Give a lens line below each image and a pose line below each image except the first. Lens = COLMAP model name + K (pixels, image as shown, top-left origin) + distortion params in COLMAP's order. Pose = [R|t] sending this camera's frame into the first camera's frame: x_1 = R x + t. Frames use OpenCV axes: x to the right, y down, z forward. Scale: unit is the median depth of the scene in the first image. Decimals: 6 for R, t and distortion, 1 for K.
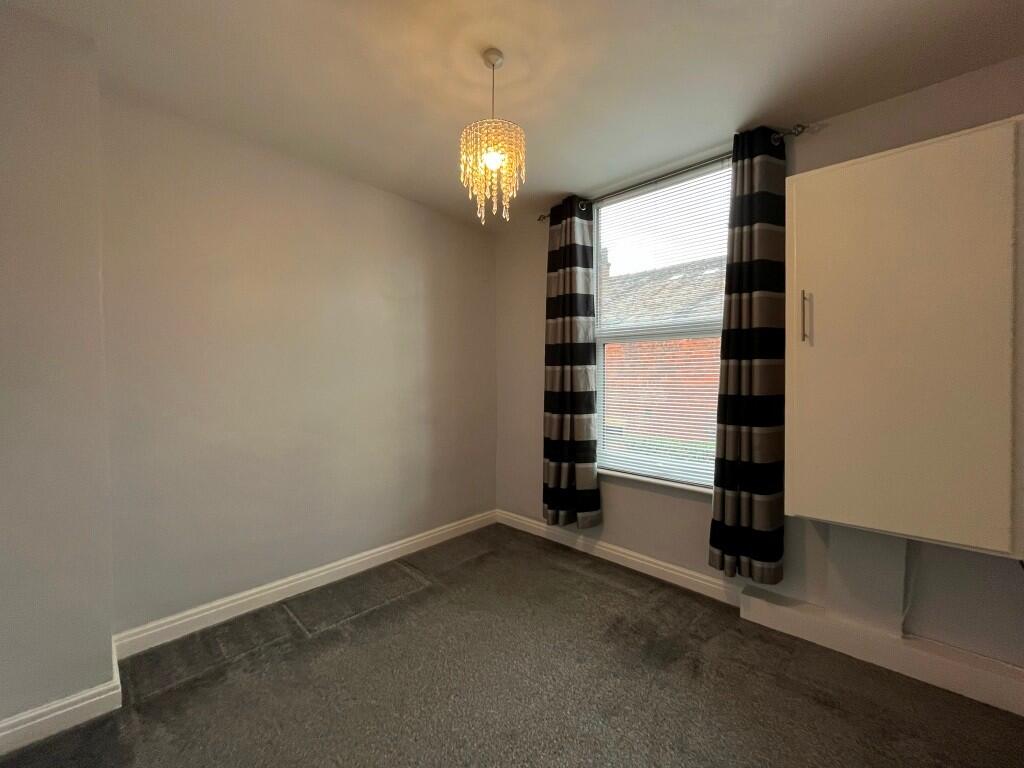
lens RADIAL K [[414.6, 0, 512.0], [0, 414.6, 384.0], [0, 0, 1]] dist [-0.001052, -0.000127]
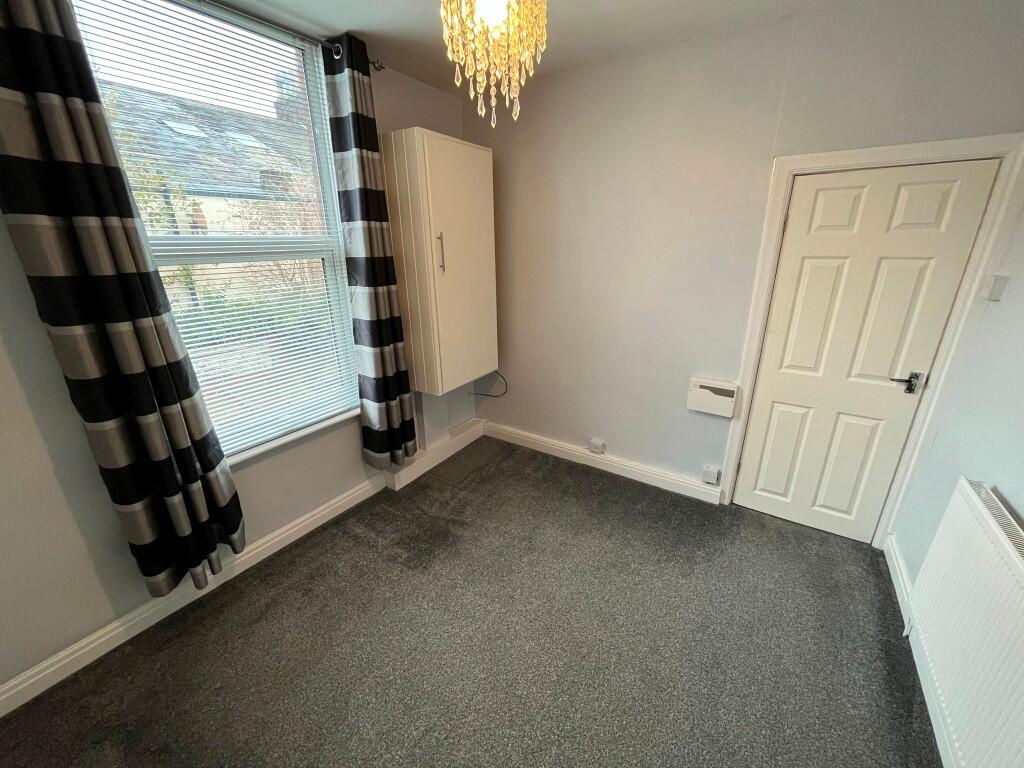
lens RADIAL K [[400.1, 0, 508.4], [0, 400.1, 388.3], [0, 0, 1]] dist [-0.000783, -0.000034]
pose [[-0.130055, -0.343343, 0.930162, -0.505755], [0.035078, 0.935949, 0.350384, -0.152219], [-0.990886, 0.078198, -0.109681, 0.705562]]
